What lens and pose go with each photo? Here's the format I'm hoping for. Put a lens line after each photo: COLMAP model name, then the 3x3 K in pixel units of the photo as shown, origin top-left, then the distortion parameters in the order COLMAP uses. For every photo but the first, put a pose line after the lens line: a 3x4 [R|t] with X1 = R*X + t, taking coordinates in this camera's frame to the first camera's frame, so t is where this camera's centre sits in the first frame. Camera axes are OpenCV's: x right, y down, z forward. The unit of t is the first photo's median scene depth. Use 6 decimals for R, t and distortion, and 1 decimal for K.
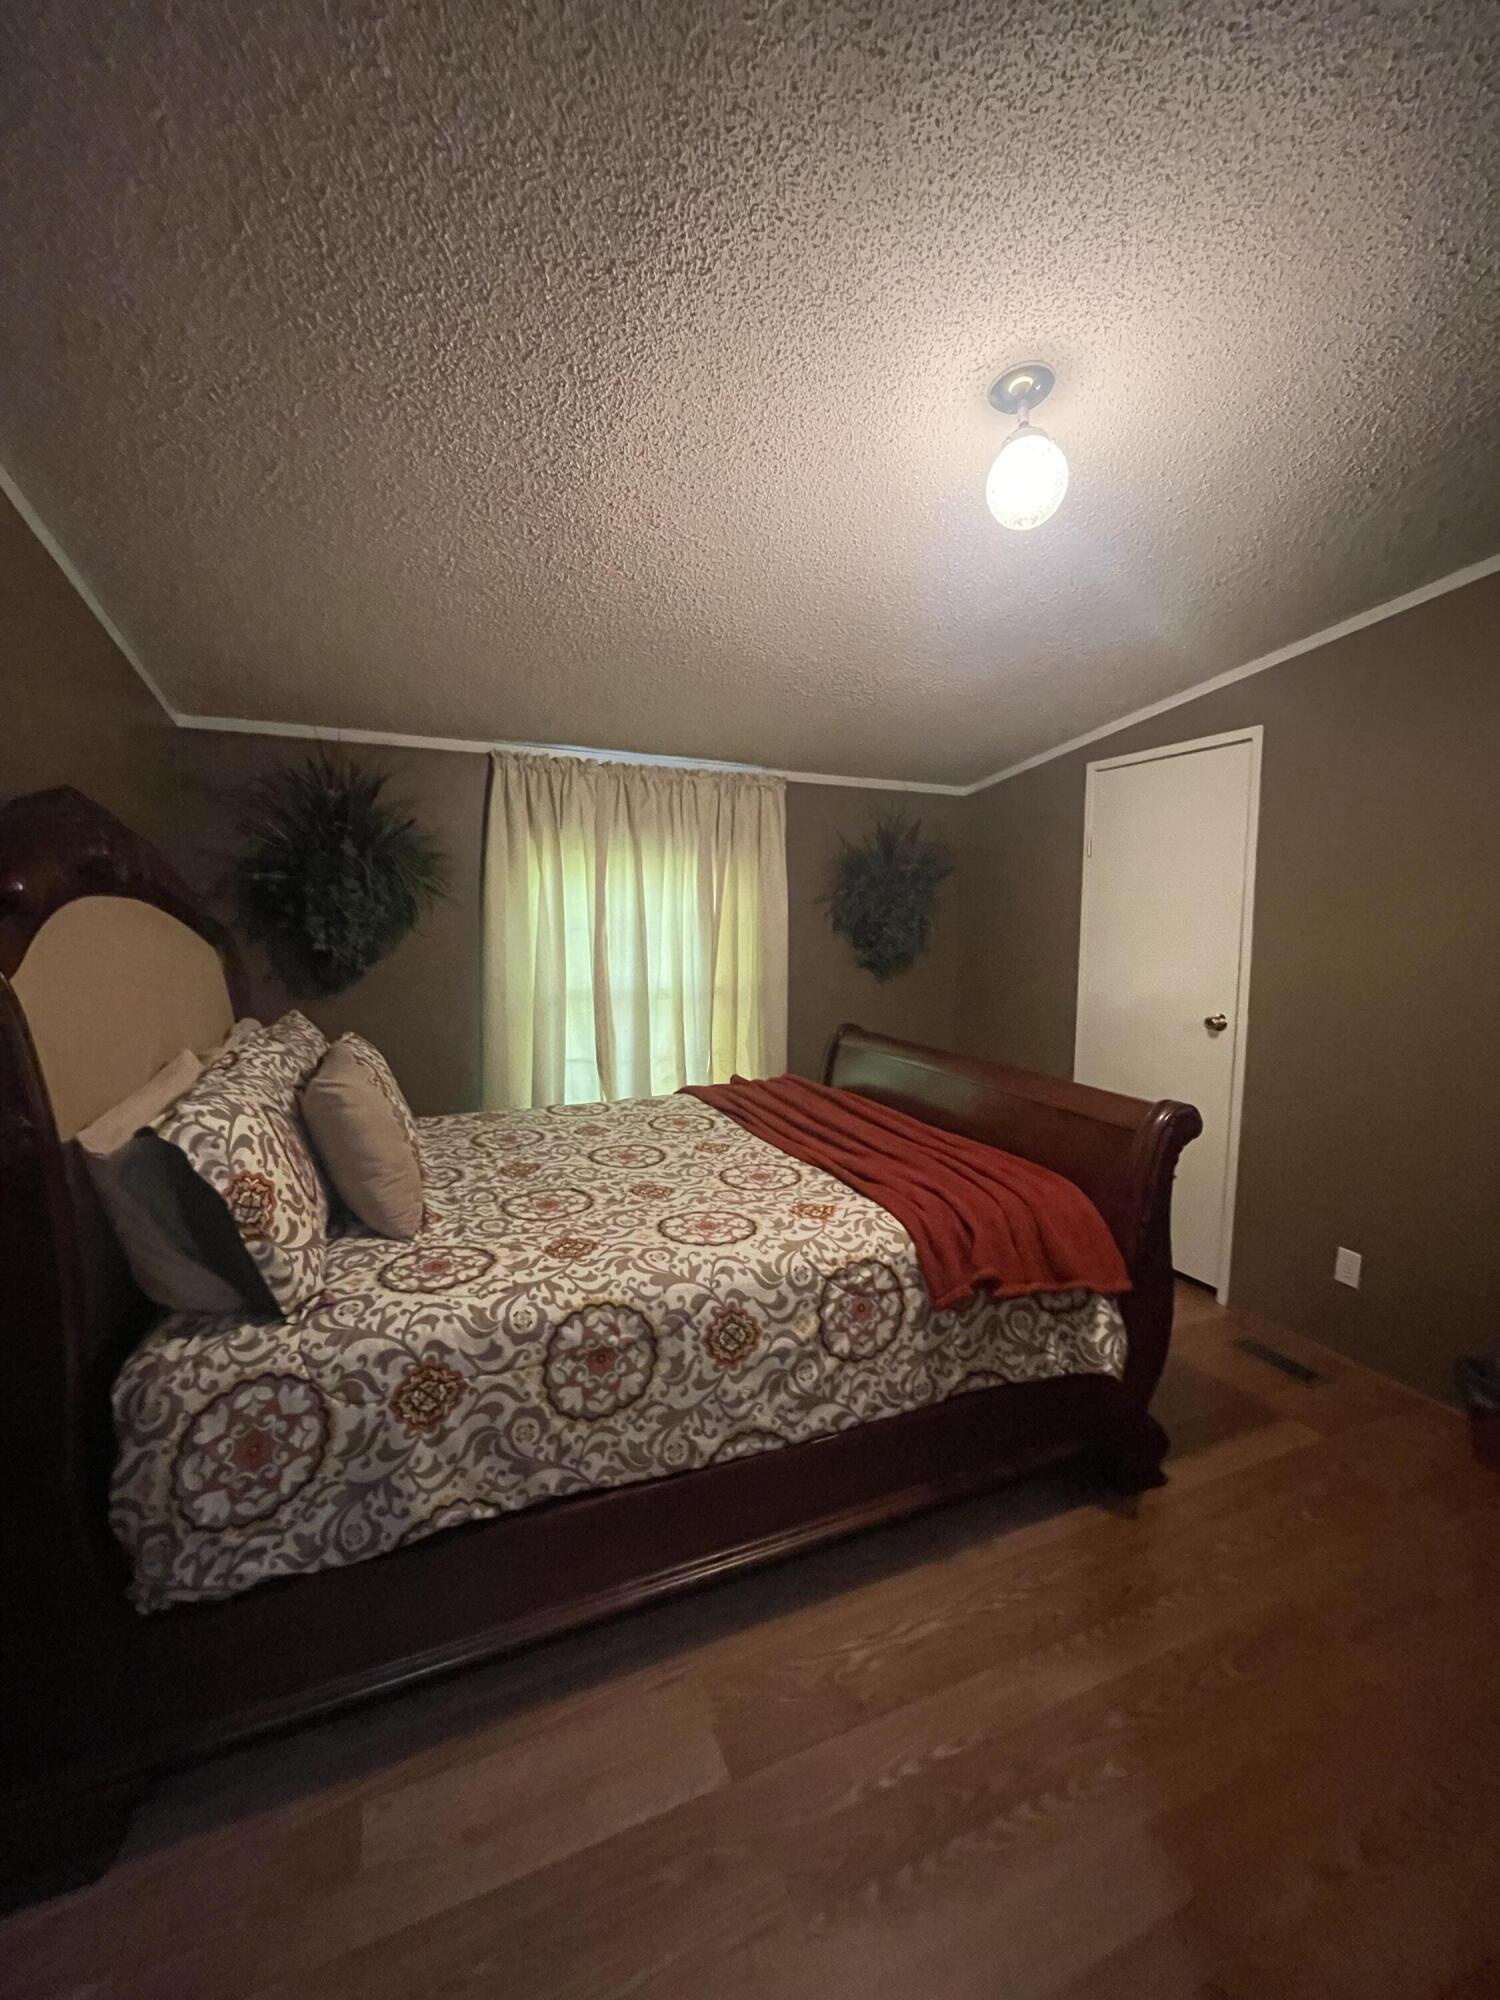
lens RADIAL K [[810.5, 0, 748.2], [0, 810.5, 998.6], [0, 0, 1]] dist [-0.001183, 0.001768]
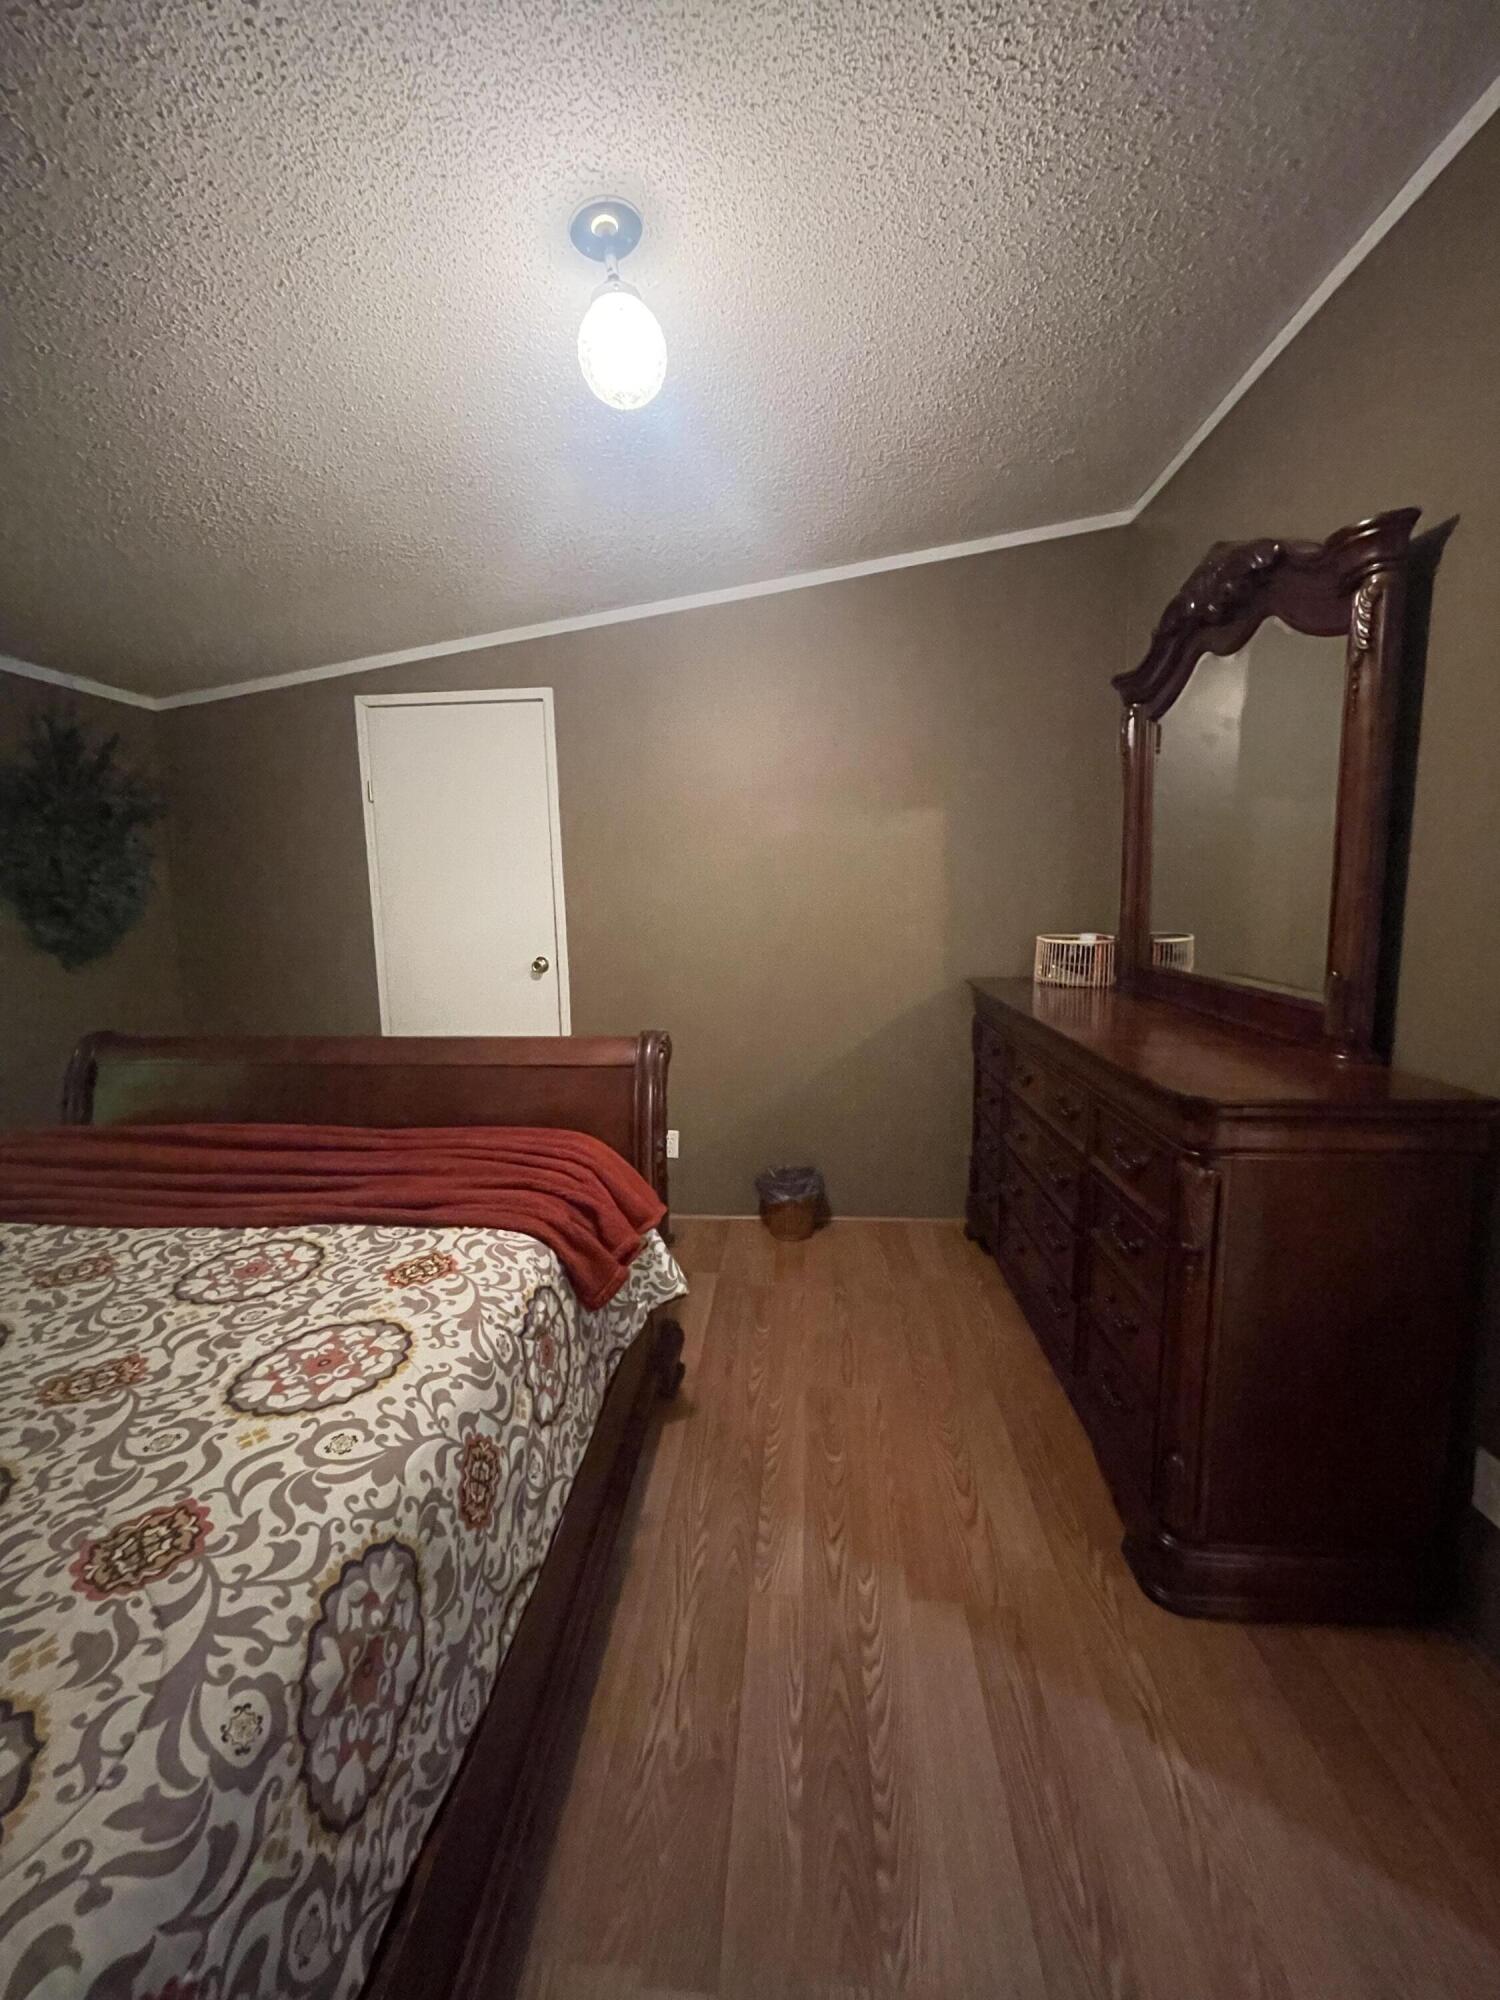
lens RADIAL K [[810.5, 0, 739.4], [0, 810.5, 997.4], [0, 0, 1]] dist [-0.001183, 0.001768]
pose [[0.468507, -0.144512, 0.871560, -0.409642], [0.110418, 0.988374, 0.104525, -0.018707], [-0.876532, 0.047266, 0.479017, 0.443689]]
